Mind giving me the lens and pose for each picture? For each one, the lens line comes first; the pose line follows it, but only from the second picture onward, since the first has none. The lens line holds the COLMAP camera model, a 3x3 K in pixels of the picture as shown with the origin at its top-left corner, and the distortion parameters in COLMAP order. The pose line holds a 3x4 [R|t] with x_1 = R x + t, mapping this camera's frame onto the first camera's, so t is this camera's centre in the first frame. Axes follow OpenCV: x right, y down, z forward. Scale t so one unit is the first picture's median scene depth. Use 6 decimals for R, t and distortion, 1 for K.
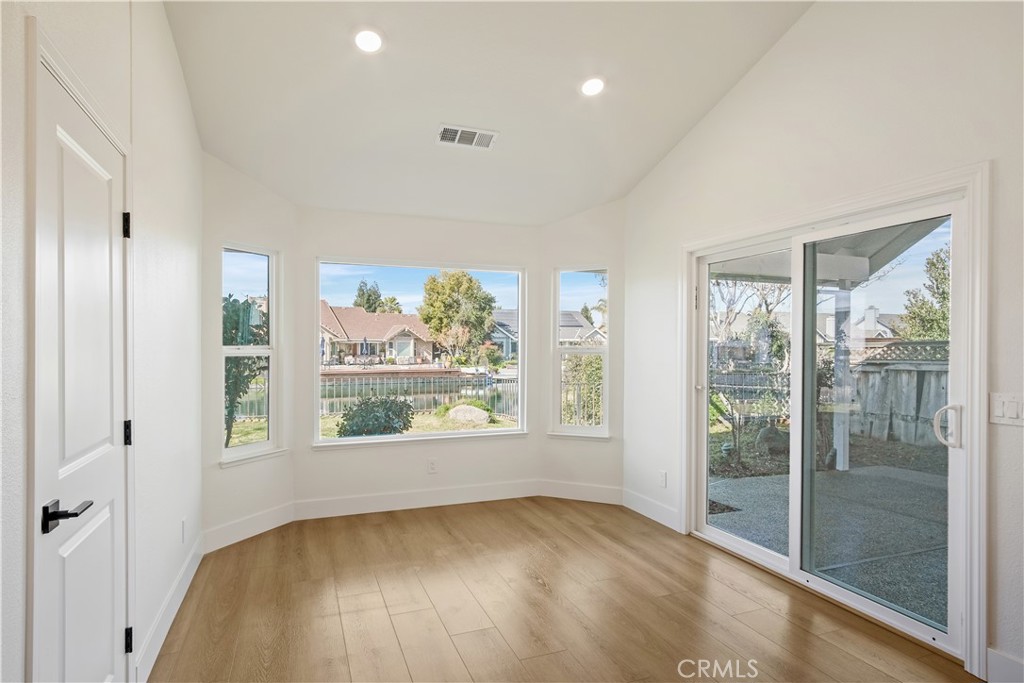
lens RADIAL K [[559.8, 0, 513.1], [0, 559.8, 352.0], [0, 0, 1]] dist [-0.003948, -0.000370]
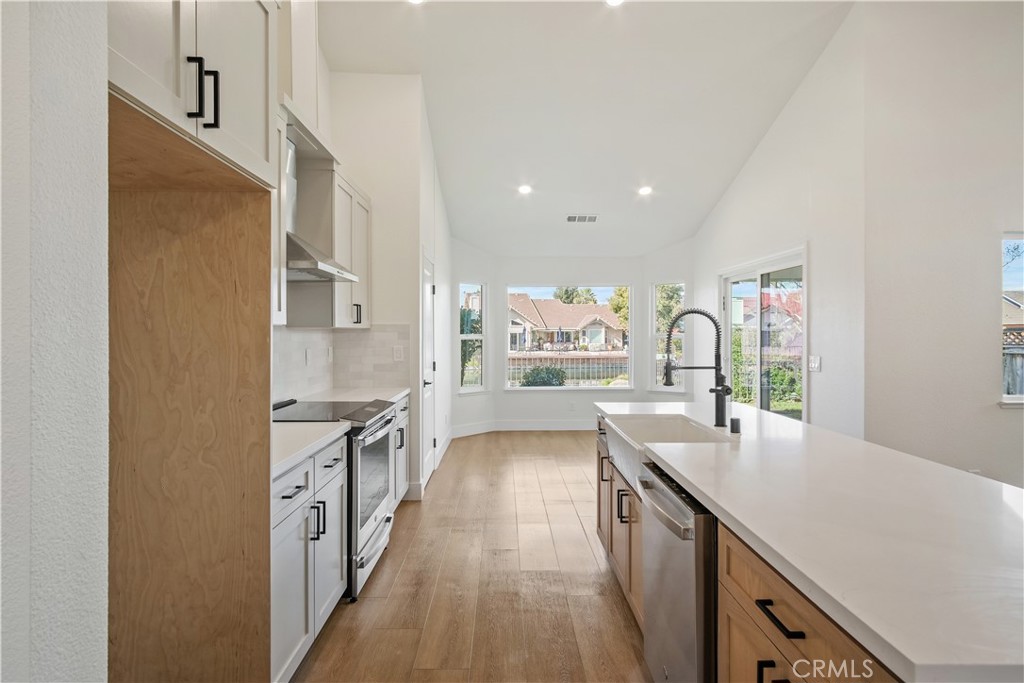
lens RADIAL K [[547.6, 0, 515.2], [0, 547.6, 338.6], [0, 0, 1]] dist [-0.026431, 0.000667]
pose [[0.939304, -0.002007, -0.343080, 0.024054], [0.001204, 0.999996, -0.002552, 0.000713], [0.343084, 0.001984, 0.939303, -0.055314]]
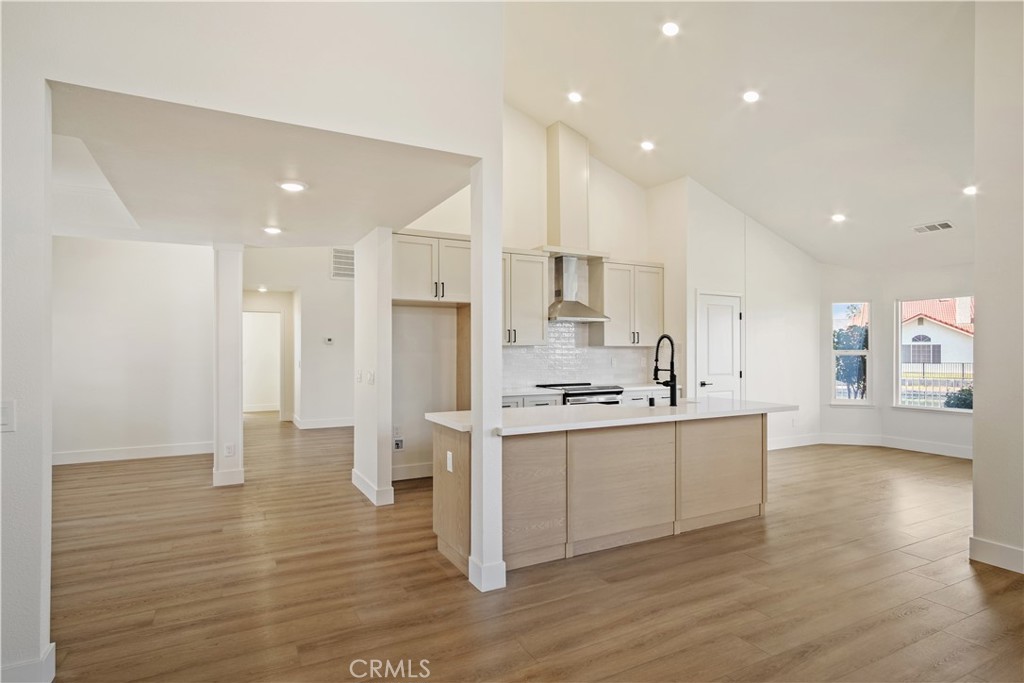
lens RADIAL K [[547.8, 0, 515.0], [0, 547.8, 346.4], [0, 0, 1]] dist [-0.000928, 0.000506]
pose [[0.125975, -0.009583, -0.991987, 0.105785], [-0.010478, 0.999885, -0.010990, 0.000826], [0.991978, 0.011778, 0.125860, -0.035455]]
